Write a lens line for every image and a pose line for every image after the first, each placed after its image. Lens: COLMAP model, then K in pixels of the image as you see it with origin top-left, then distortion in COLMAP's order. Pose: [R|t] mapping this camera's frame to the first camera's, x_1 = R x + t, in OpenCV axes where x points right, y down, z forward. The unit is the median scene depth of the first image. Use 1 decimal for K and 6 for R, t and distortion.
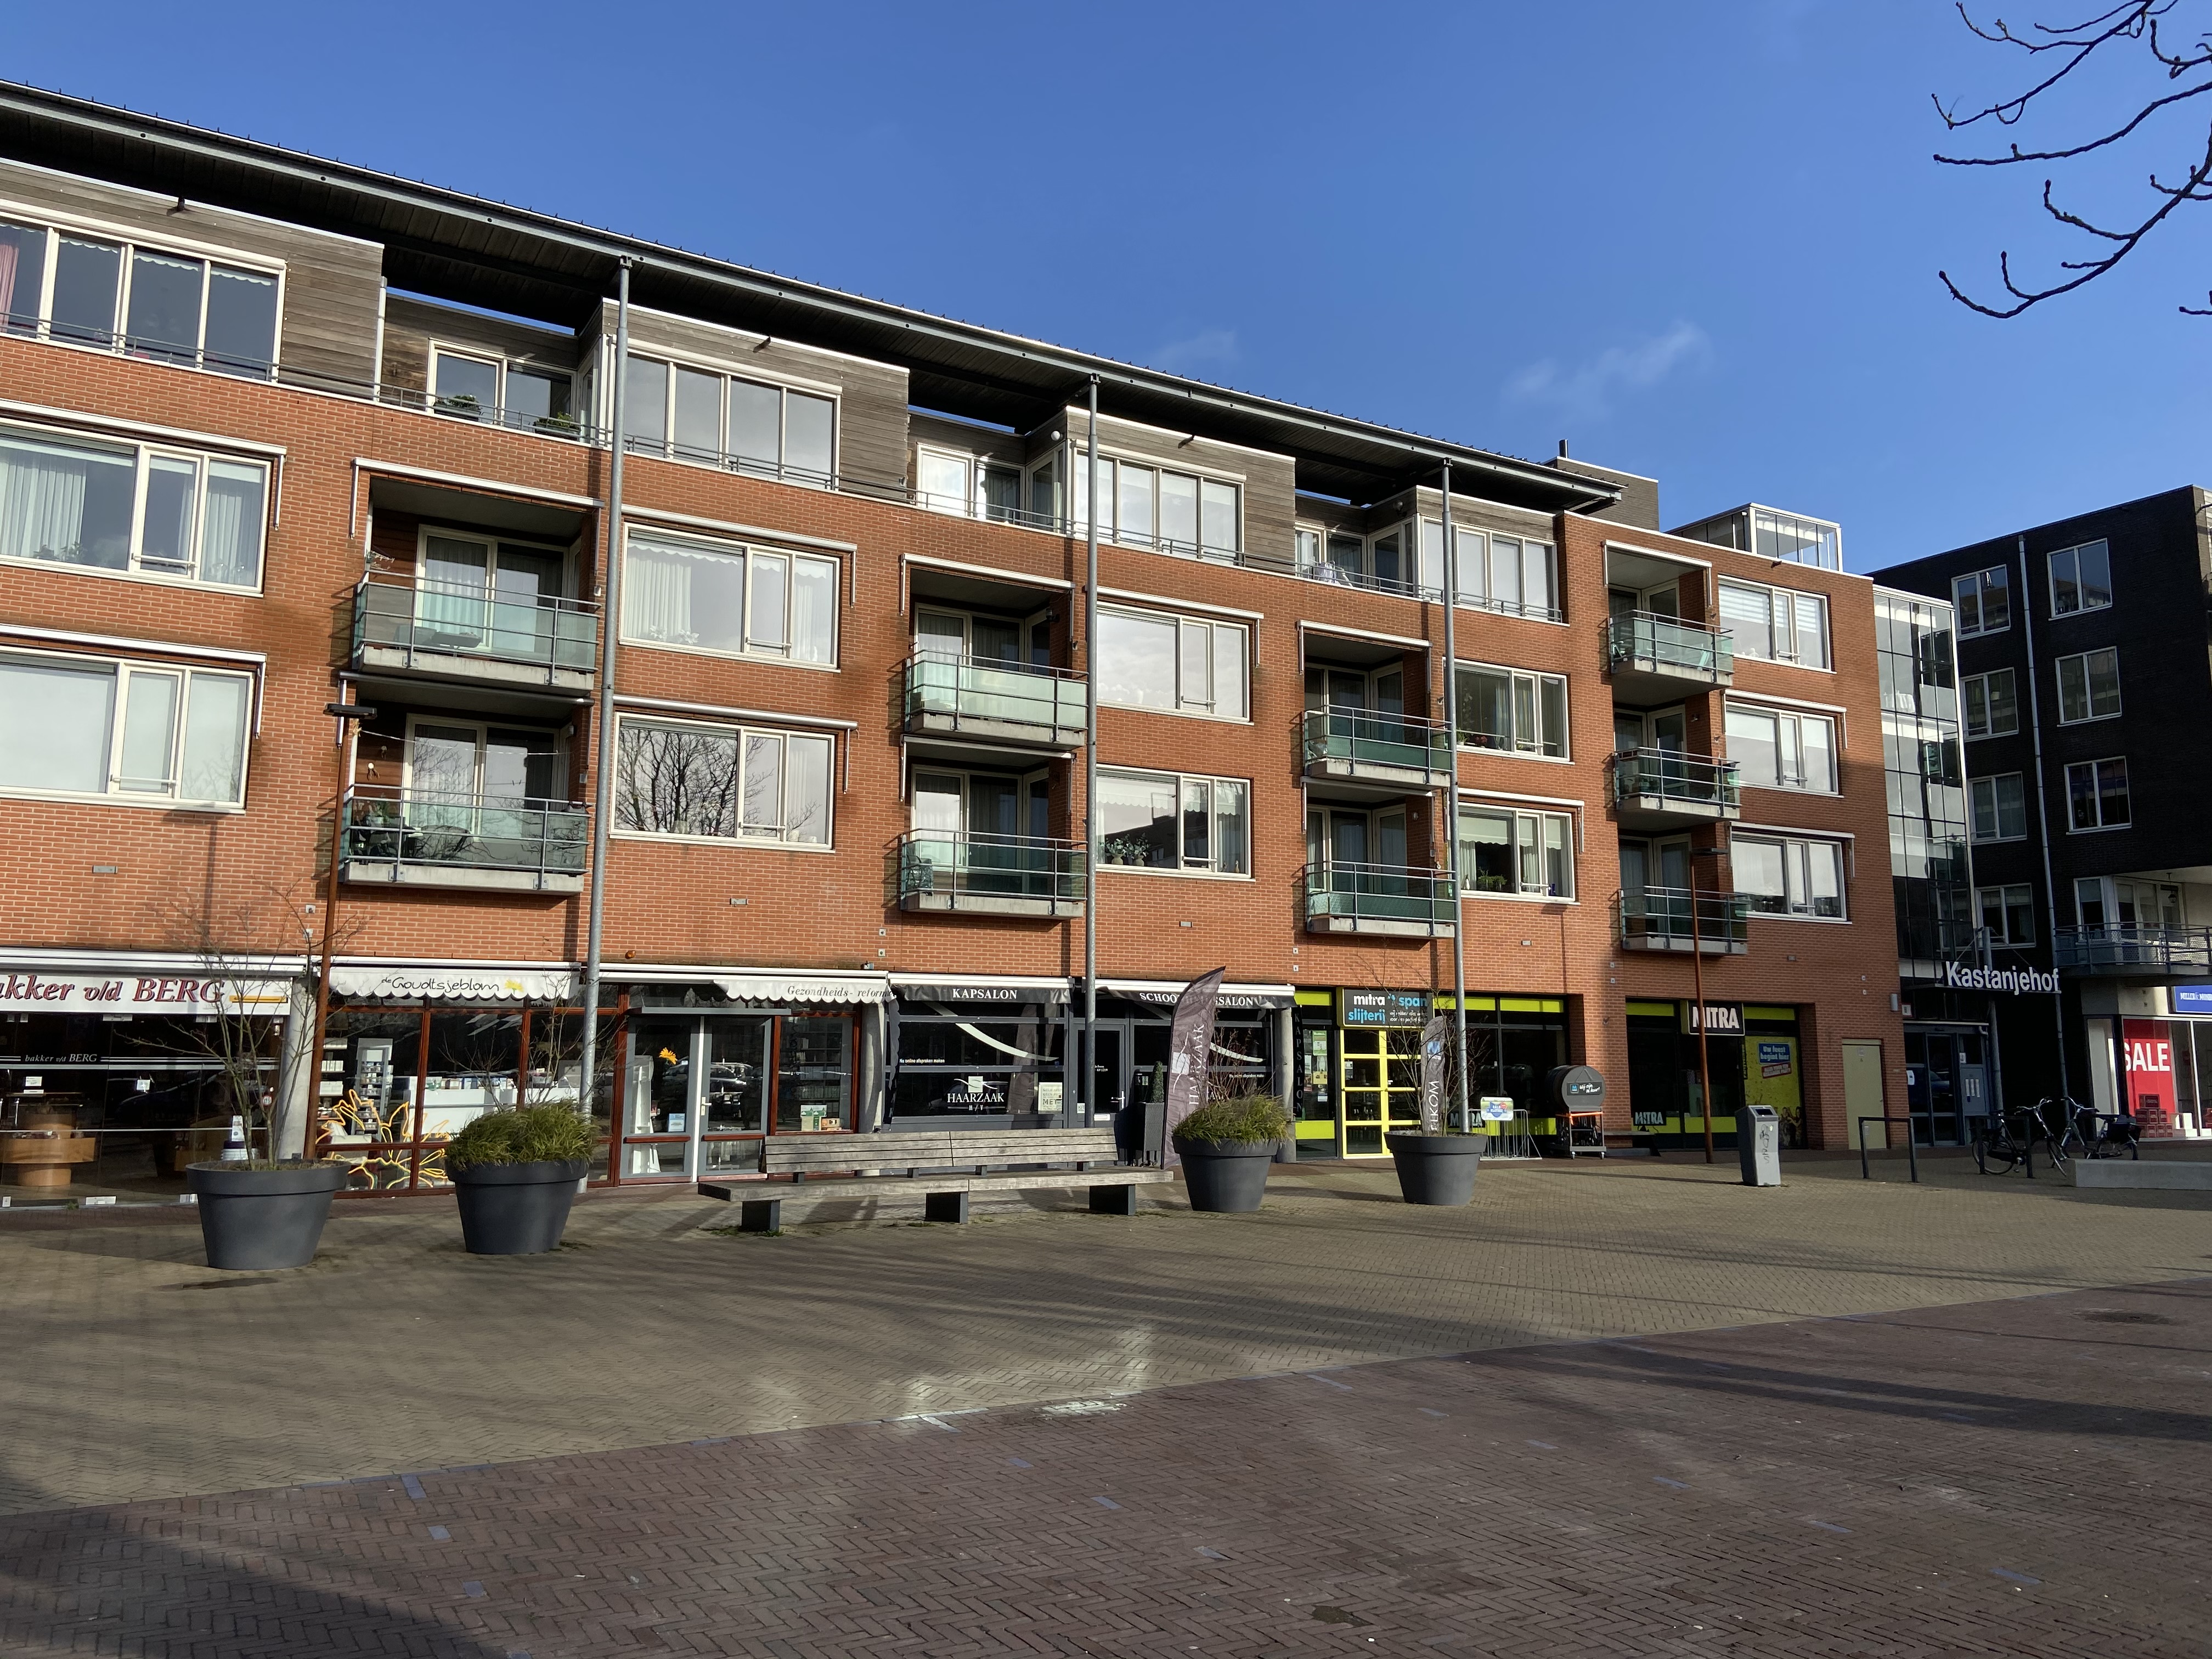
lens RADIAL K [[1529.0, 0, 1022.4], [0, 1529.0, 827.2], [0, 0, 1]] dist [0.058453, -0.002519]
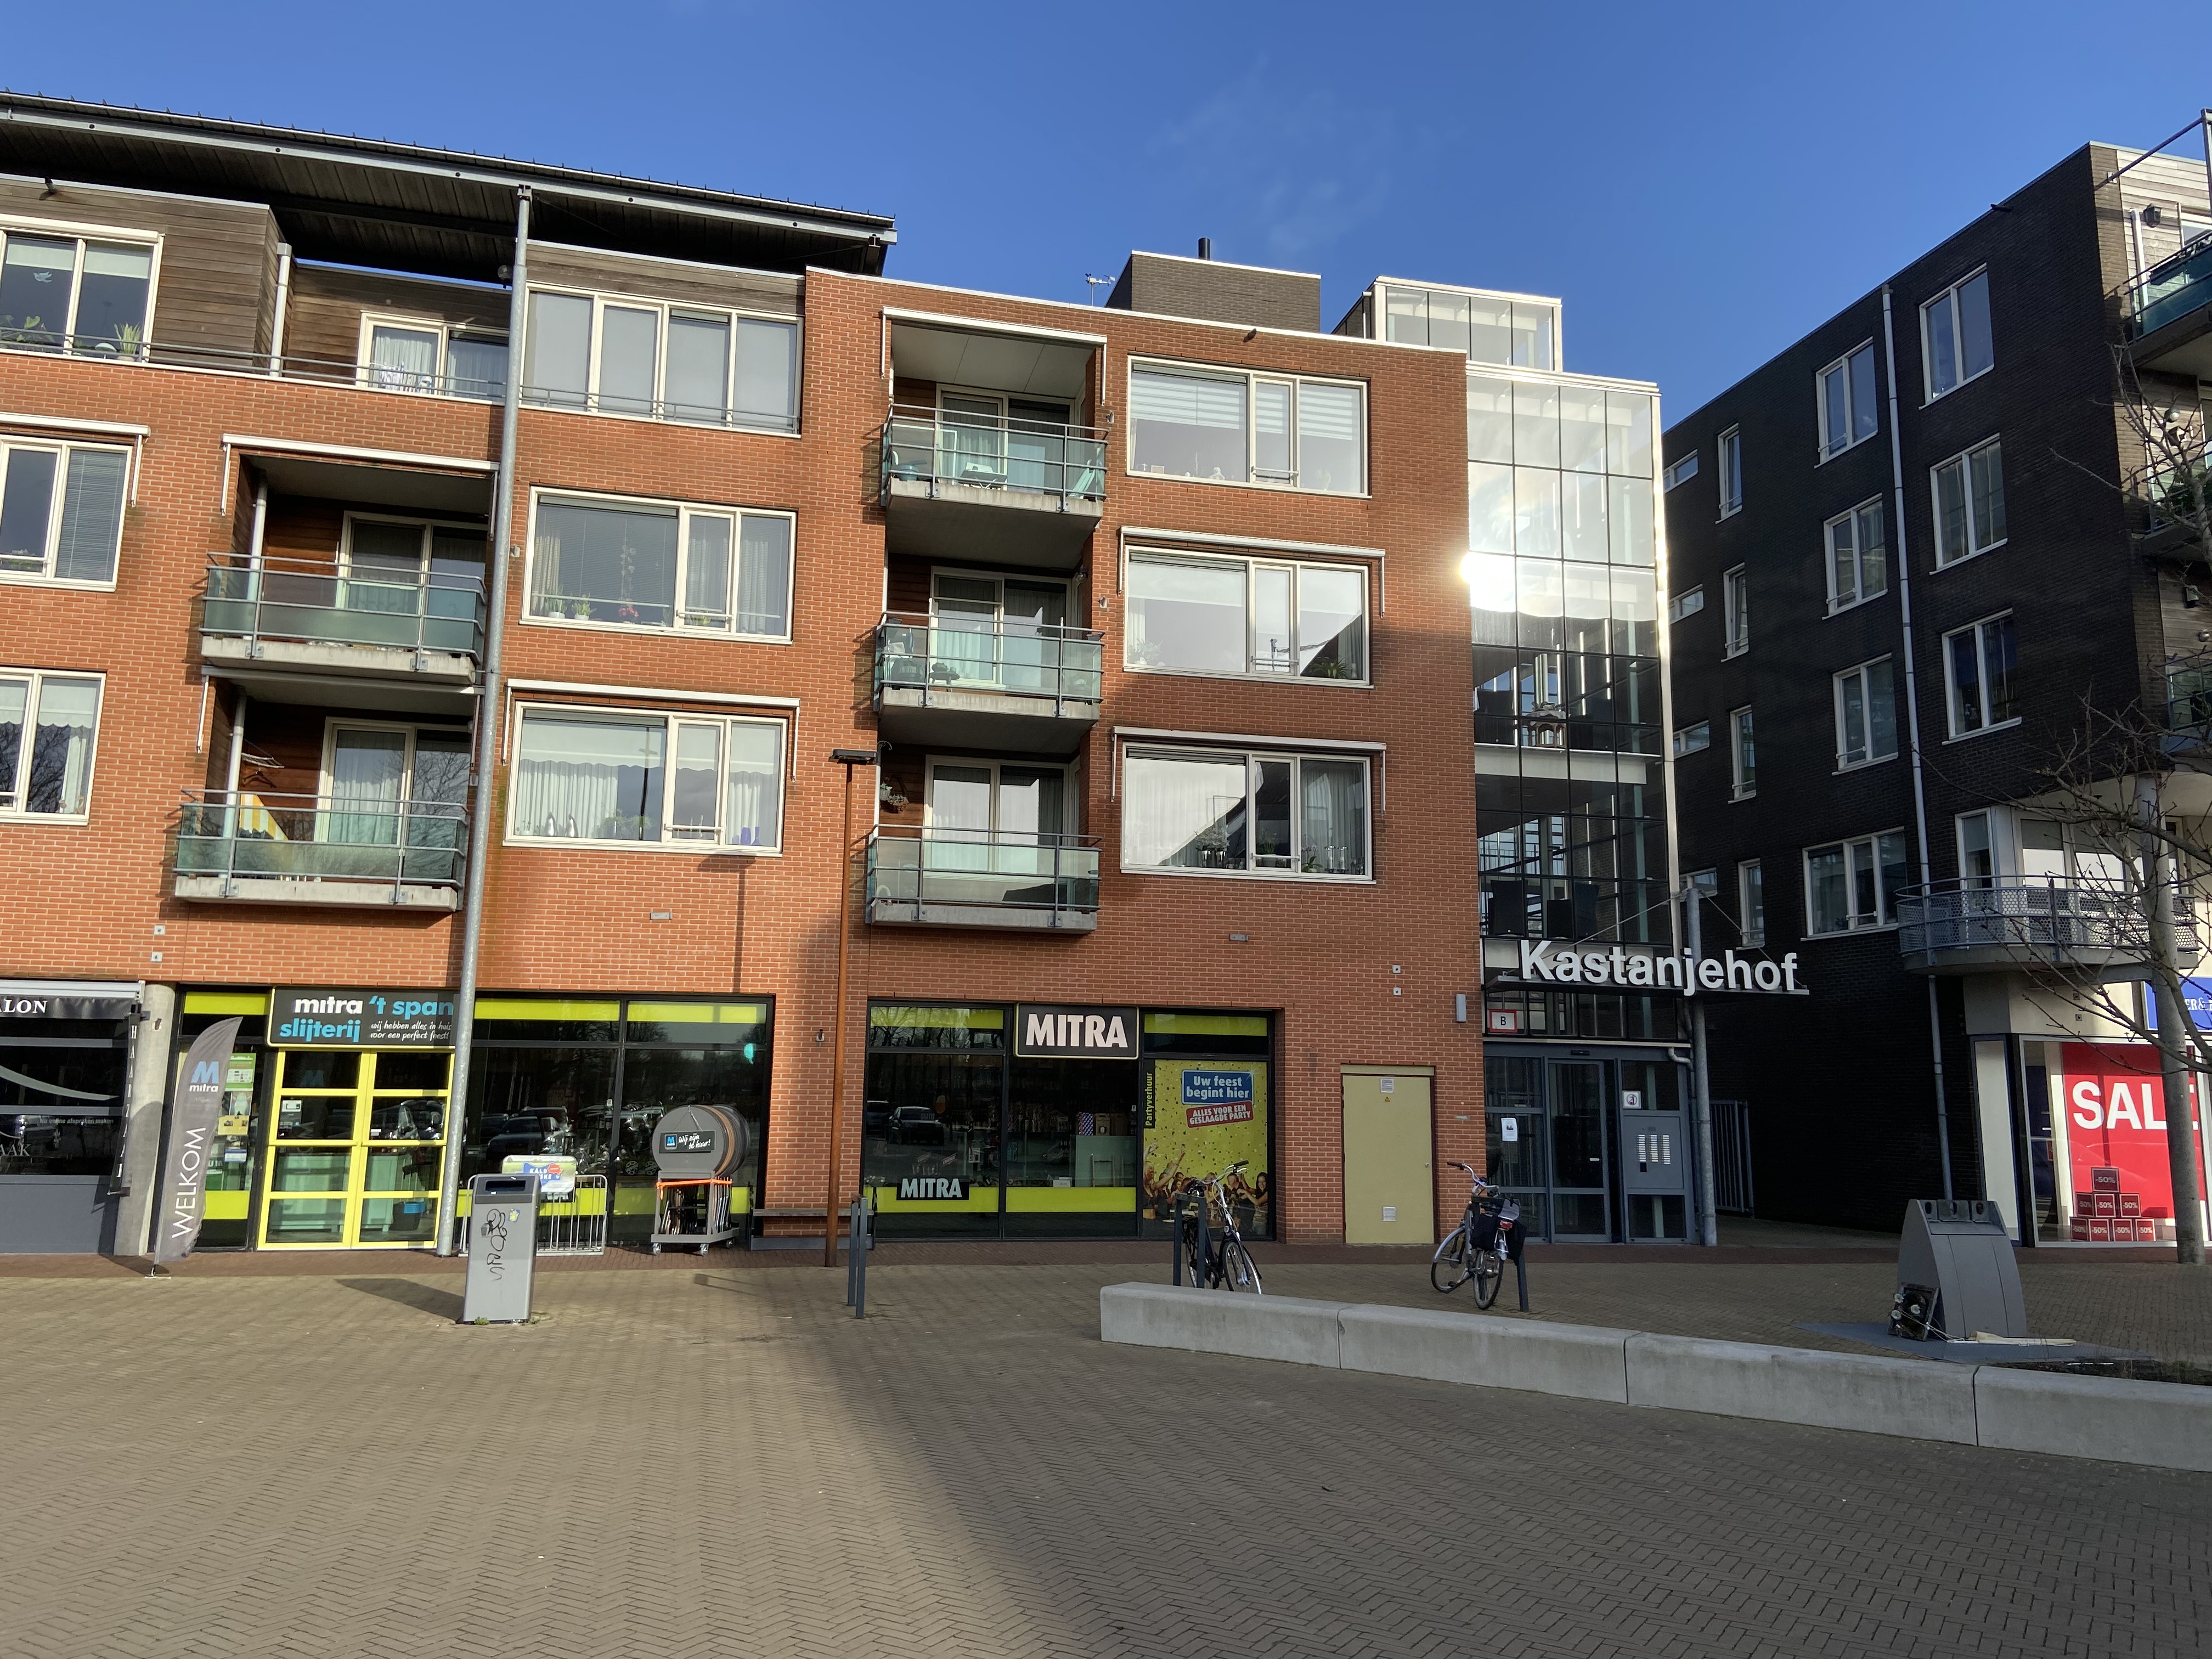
lens RADIAL K [[1662.5, 0, 1105.1], [0, 1662.5, 796.0], [0, 0, 1]] dist [0.118969, -0.140163]
pose [[0.970328, -0.035246, -0.239208, 0.612739], [0.027079, 0.998936, -0.037343, 0.050506], [0.240270, 0.029758, 0.970250, 0.320624]]
